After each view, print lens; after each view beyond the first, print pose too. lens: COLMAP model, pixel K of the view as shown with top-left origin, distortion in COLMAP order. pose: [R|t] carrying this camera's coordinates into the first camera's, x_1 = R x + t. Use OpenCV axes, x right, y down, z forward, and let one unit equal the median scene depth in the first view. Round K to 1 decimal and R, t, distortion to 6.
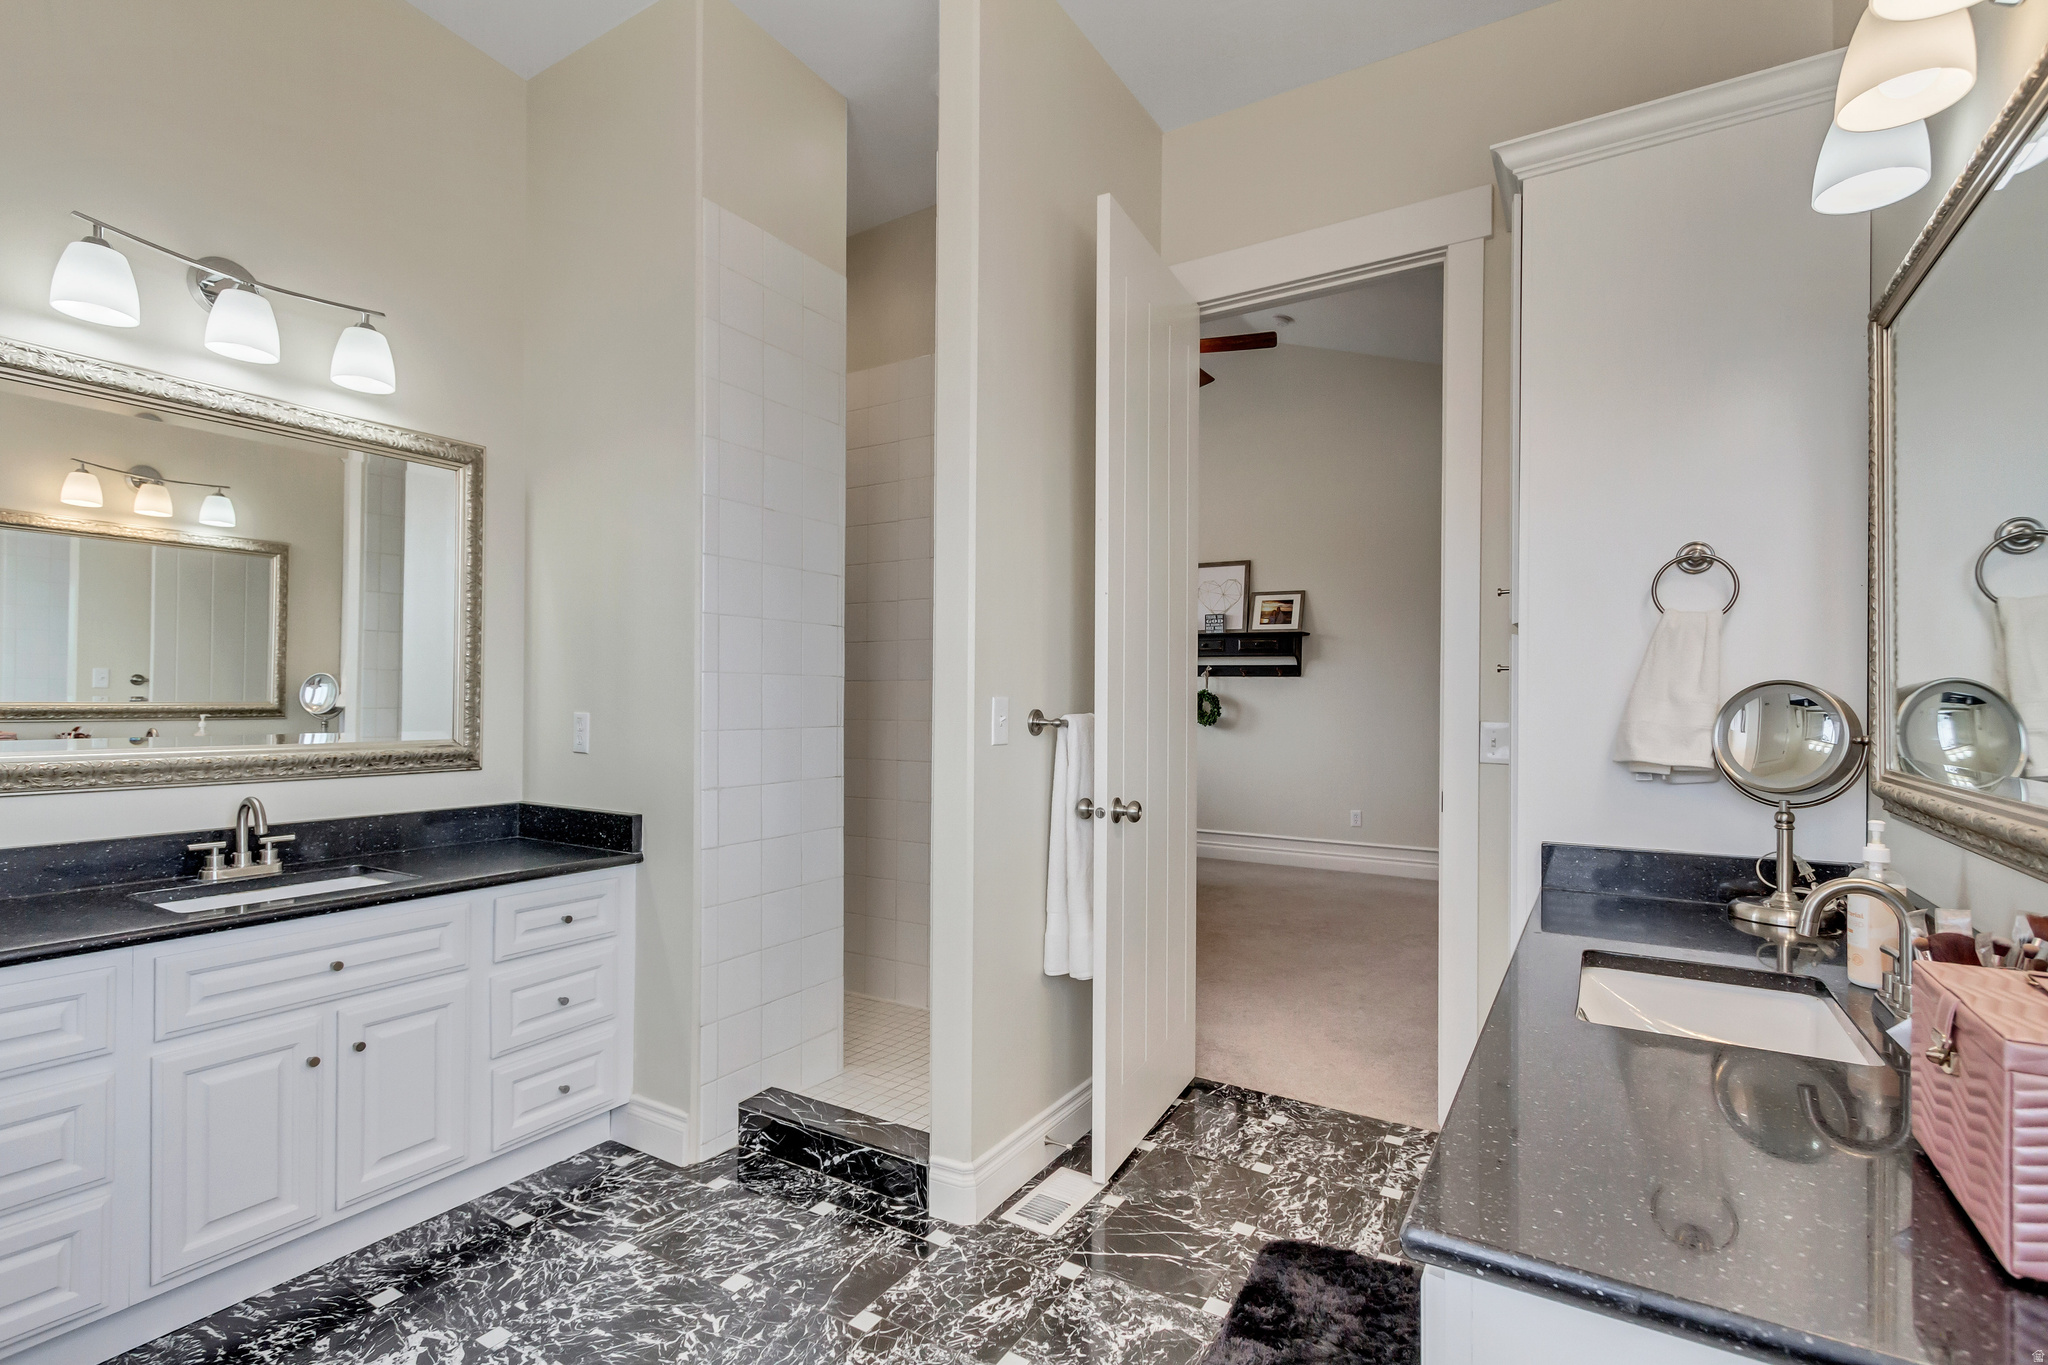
lens RADIAL K [[951.3, 0, 1028.3], [0, 951.3, 687.3], [0, 0, 1]] dist [0.001409, 0.000165]
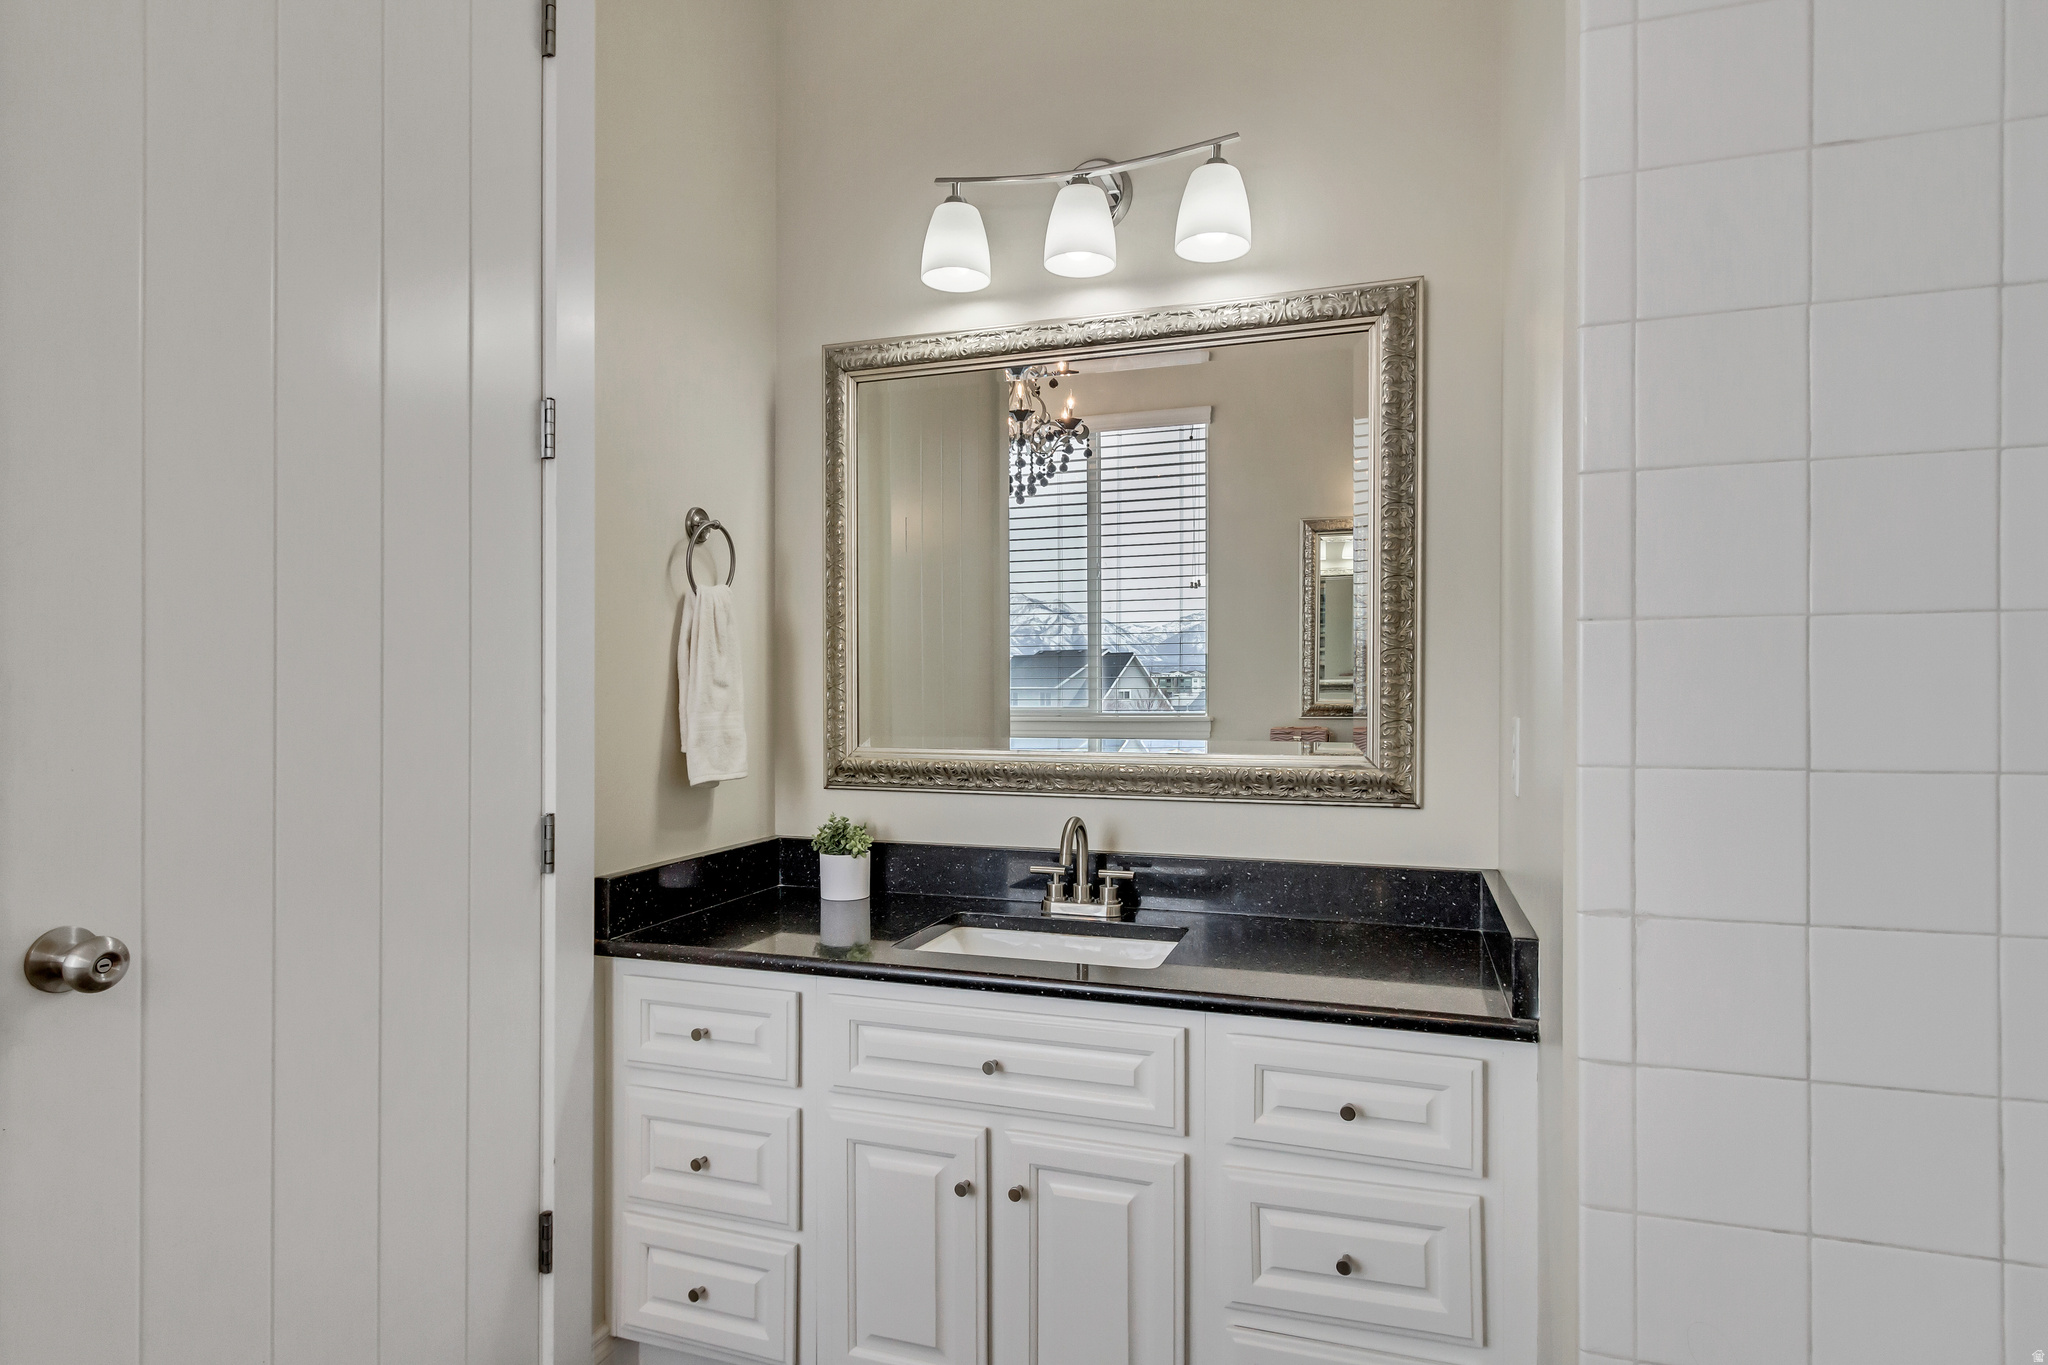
lens RADIAL K [[1131.6, 0, 1025.1], [0, 1131.6, 682.4], [0, 0, 1]] dist [0.002598, 0.000289]
pose [[0.213564, -0.010491, -0.976873, 0.098424], [0.010866, 0.999906, -0.008363, 0.011107], [0.976869, -0.008829, 0.213658, 0.756885]]
